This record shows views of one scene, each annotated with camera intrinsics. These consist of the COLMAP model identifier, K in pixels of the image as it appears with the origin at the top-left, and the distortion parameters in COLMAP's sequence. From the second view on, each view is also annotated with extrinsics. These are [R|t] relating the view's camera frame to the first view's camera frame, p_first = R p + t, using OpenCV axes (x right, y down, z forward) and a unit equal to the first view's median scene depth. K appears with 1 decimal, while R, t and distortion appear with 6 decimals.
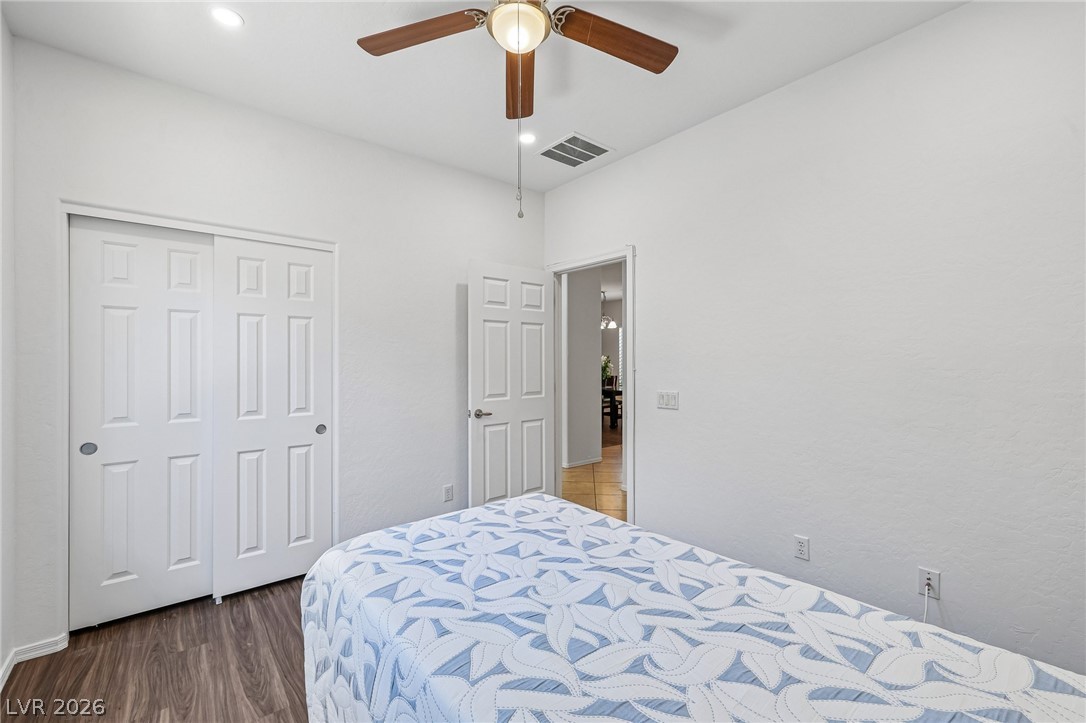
lens RADIAL K [[455.6, 0, 539.3], [0, 455.6, 359.7], [0, 0, 1]] dist [-0.001740, 0.000649]
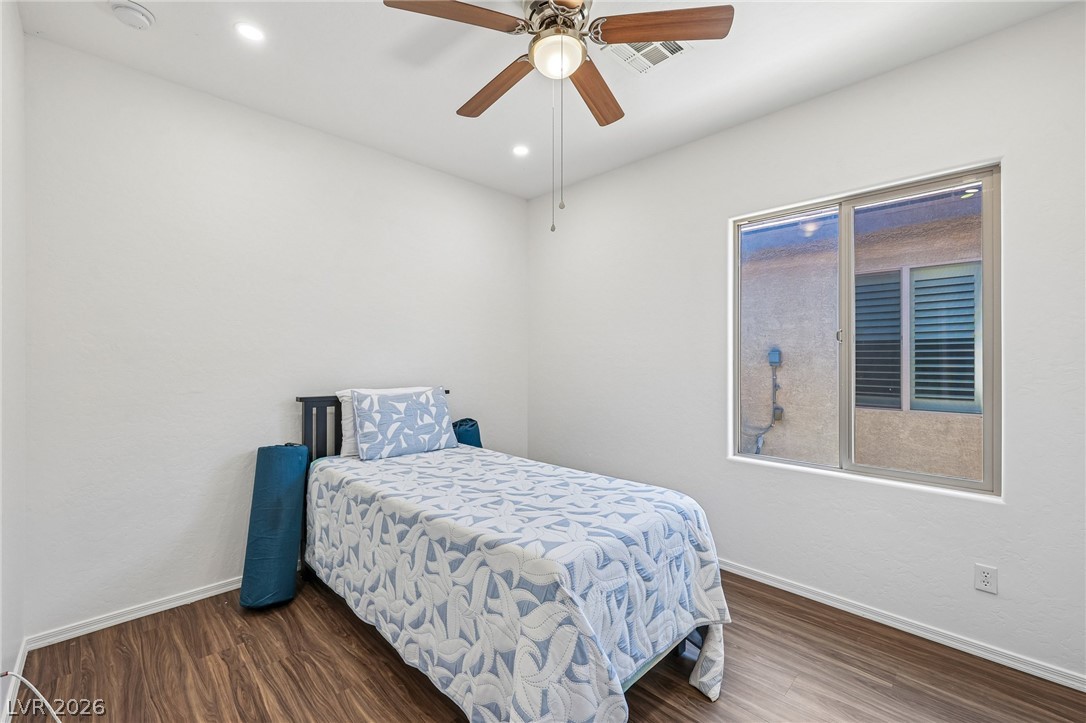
lens RADIAL K [[455.6, 0, 539.3], [0, 455.6, 359.7], [0, 0, 1]] dist [-0.001740, 0.000649]
pose [[-0.995665, -0.001170, -0.093002, 0.104804], [-0.000816, 0.999992, -0.003846, 0.009120], [0.093006, -0.003754, -0.995659, 2.137764]]
